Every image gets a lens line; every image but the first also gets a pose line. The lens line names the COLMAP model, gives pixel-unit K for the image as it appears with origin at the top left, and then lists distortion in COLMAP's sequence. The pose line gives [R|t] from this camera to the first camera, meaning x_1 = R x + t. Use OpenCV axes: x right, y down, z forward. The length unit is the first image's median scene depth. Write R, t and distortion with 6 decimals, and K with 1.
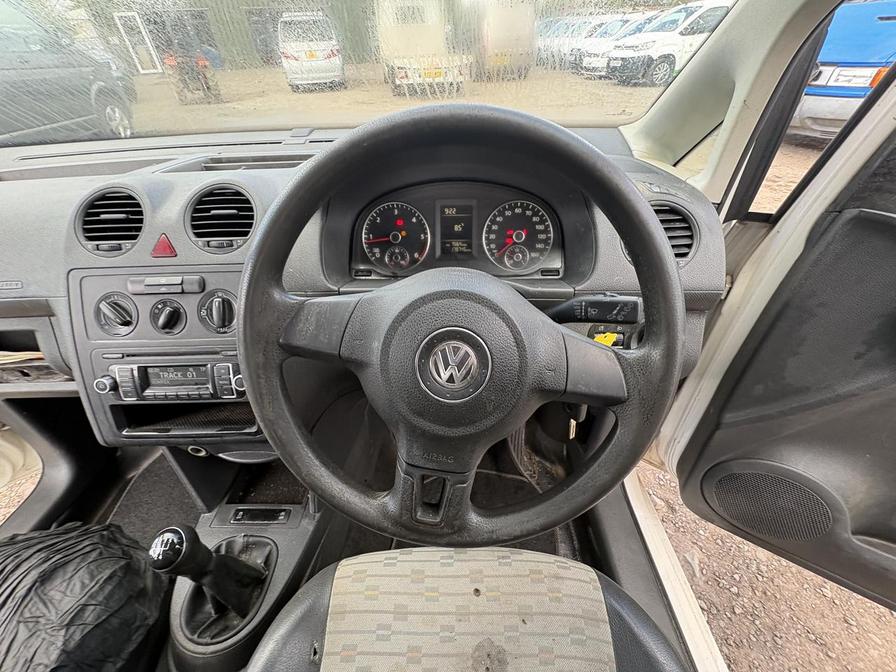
lens RADIAL K [[355.4, 0, 451.2], [0, 355.4, 335.9], [0, 0, 1]] dist [0.000211, -0.000200]
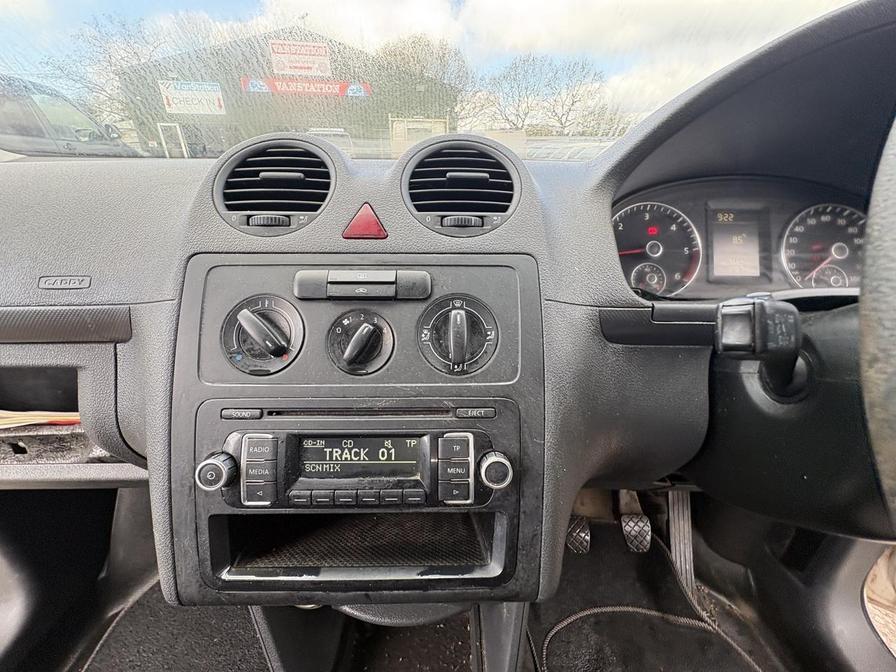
lens RADIAL K [[355.4, 0, 449.7], [0, 355.4, 335.5], [0, 0, 1]] dist [0.000211, -0.000200]
pose [[0.999295, 0.027501, 0.025571, -0.654127], [-0.020812, 0.972384, -0.232458, 0.059475], [-0.031257, 0.231762, 0.972270, 0.453520]]
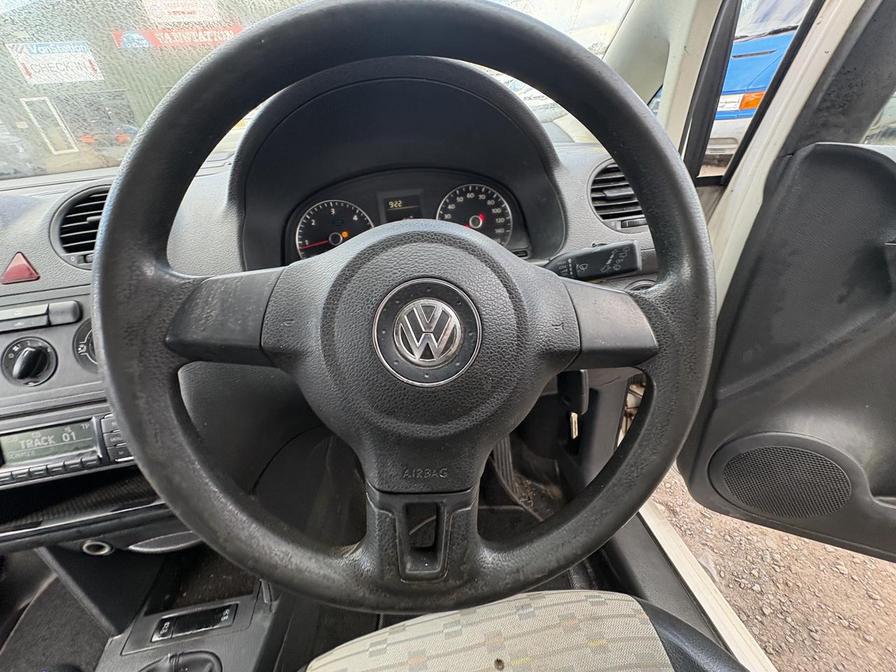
lens RADIAL K [[355.4, 0, 450.4], [0, 355.4, 335.3], [0, 0, 1]] dist [0.000211, -0.000200]
pose [[0.983421, -0.138266, 0.117327, -0.020072], [0.151174, 0.982441, -0.109346, 0.102570], [-0.100148, 0.125270, 0.987055, 0.178446]]
